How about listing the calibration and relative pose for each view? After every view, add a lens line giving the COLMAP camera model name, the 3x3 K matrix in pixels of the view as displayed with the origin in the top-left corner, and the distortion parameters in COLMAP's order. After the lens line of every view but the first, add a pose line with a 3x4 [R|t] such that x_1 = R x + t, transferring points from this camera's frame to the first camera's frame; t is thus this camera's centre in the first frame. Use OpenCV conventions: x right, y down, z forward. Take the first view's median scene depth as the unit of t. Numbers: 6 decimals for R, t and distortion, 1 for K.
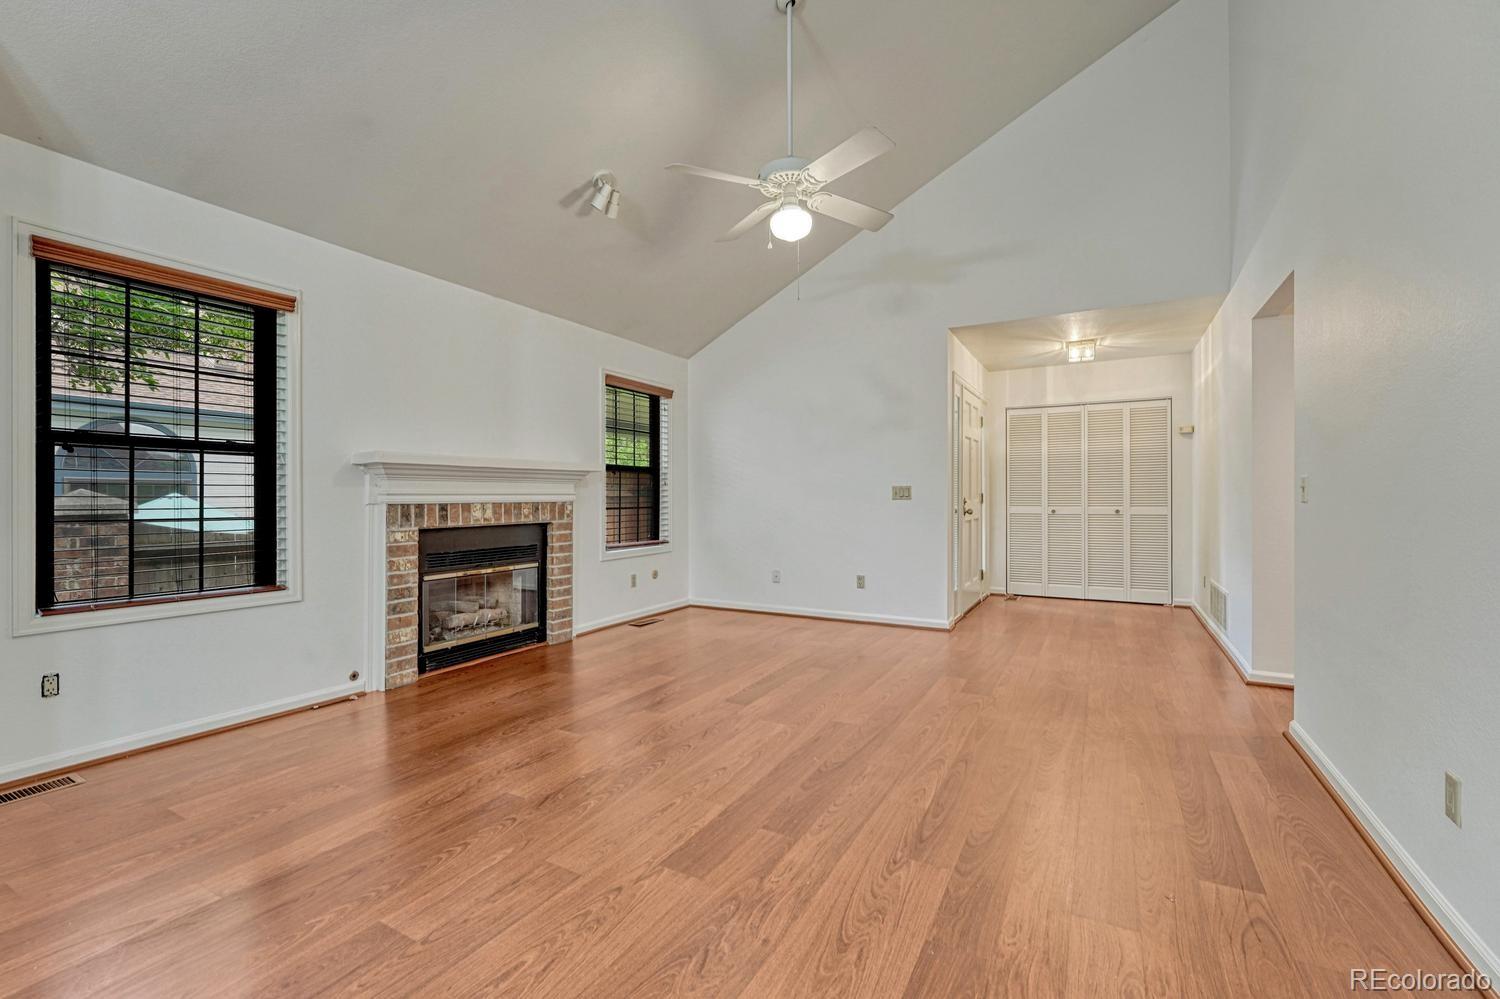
lens RADIAL K [[627.3, 0, 755.4], [0, 627.3, 494.0], [0, 0, 1]] dist [-0.019148, -0.000036]
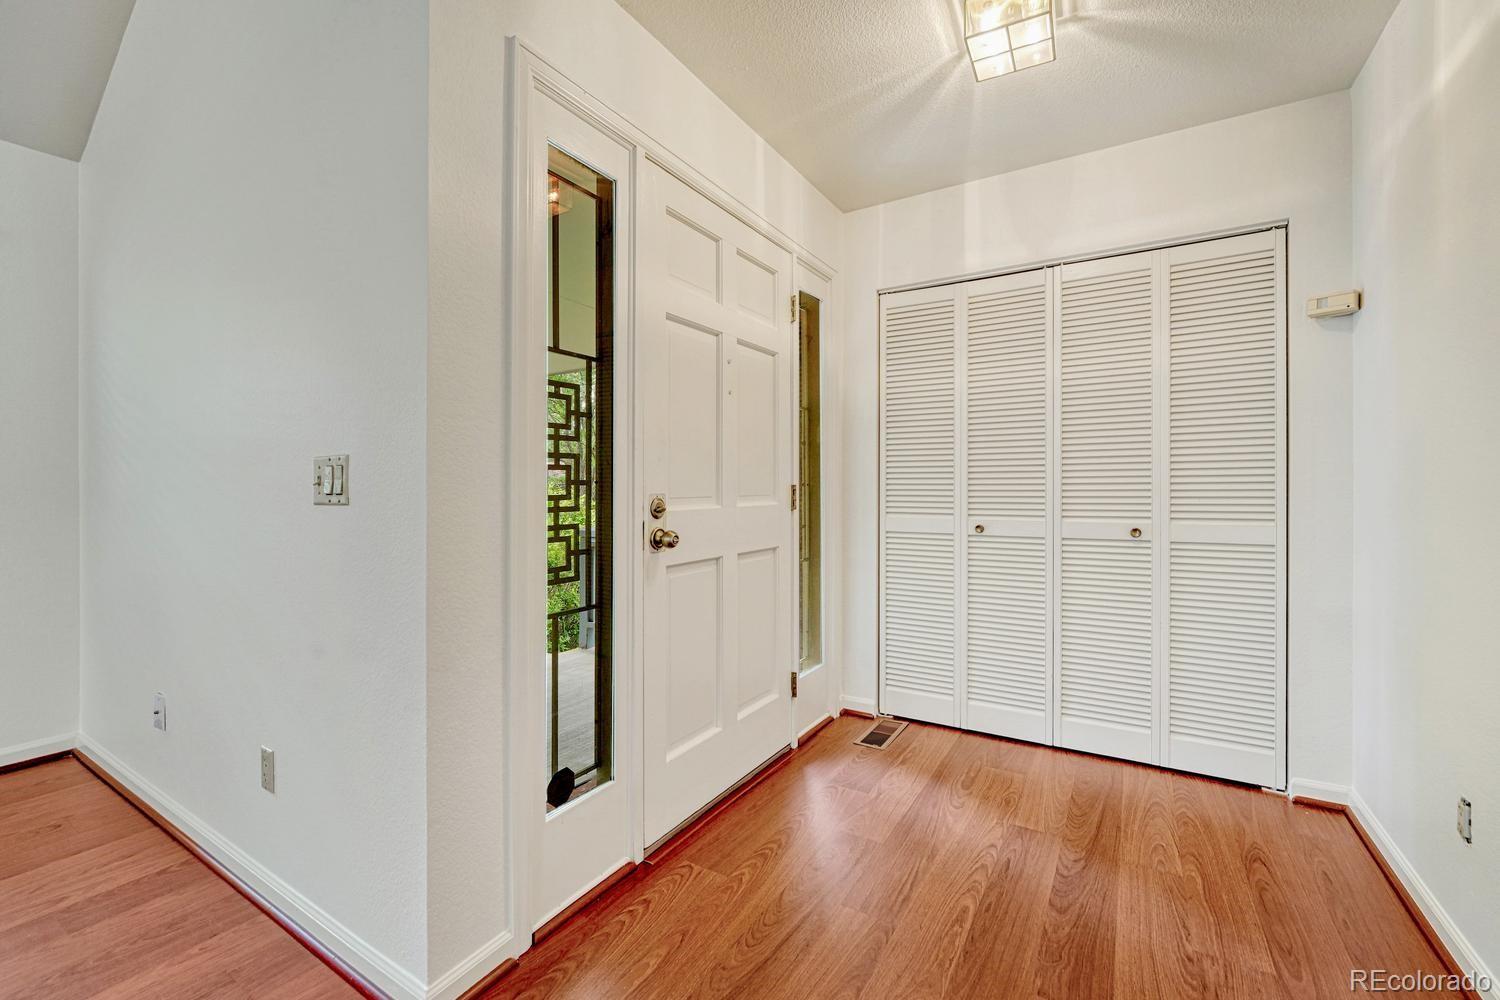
lens RADIAL K [[636.7, 0, 744.5], [0, 636.7, 493.7], [0, 0, 1]] dist [-0.014868, 0.000017]
pose [[0.999045, -0.000179, -0.043692, 0.481239], [0.000455, 0.999980, 0.006297, 0.002634], [0.043690, -0.006311, 0.999025, 0.808471]]
